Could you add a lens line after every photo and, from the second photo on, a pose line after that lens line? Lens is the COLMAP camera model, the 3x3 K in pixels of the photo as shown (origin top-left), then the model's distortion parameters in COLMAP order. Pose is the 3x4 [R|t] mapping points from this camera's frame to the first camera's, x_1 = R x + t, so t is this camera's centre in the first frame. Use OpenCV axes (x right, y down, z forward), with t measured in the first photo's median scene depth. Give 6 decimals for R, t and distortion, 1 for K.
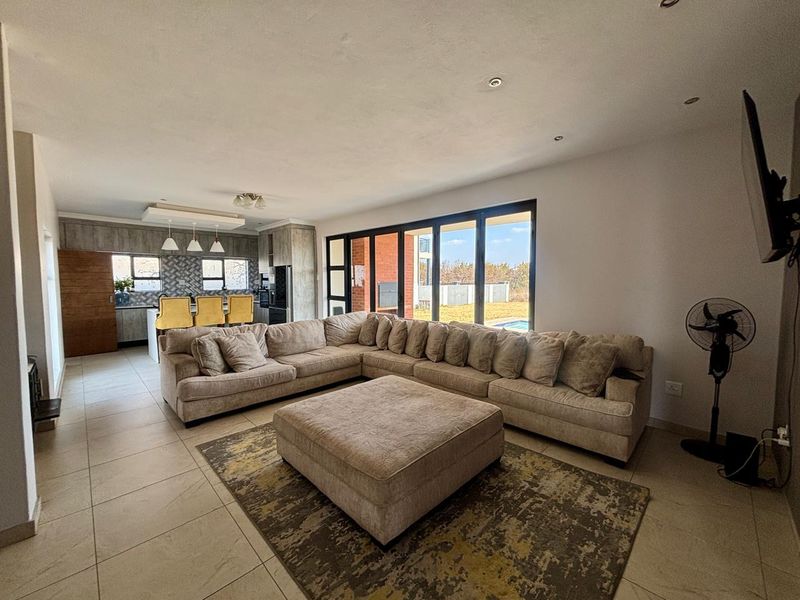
lens RADIAL K [[322.1, 0, 398.3], [0, 322.1, 299.4], [0, 0, 1]] dist [0.001973, 0.000326]
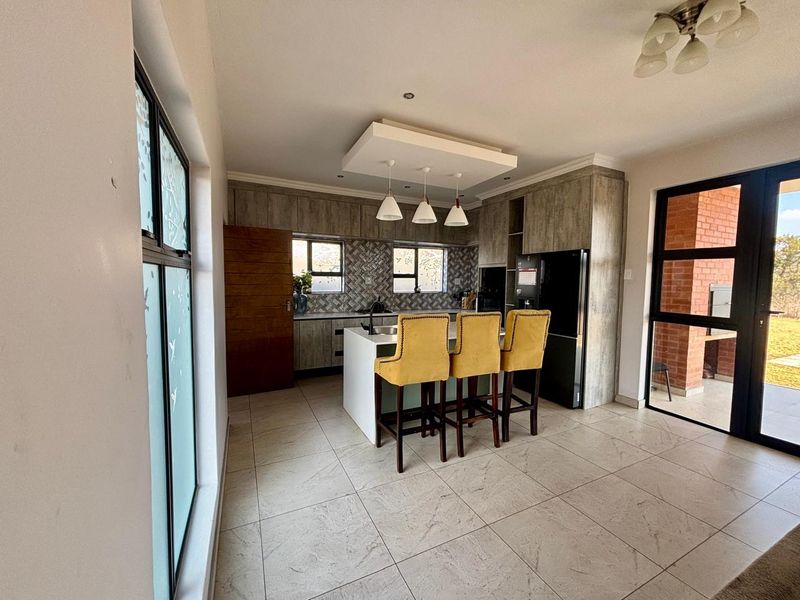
lens RADIAL K [[322.1, 0, 400.8], [0, 322.1, 300.5], [0, 0, 1]] dist [0.001973, 0.000326]
pose [[0.948512, 0.034556, -0.314851, -0.420738], [-0.033656, 0.999399, 0.008299, -0.020397], [0.314948, 0.002725, 0.949105, 0.409871]]
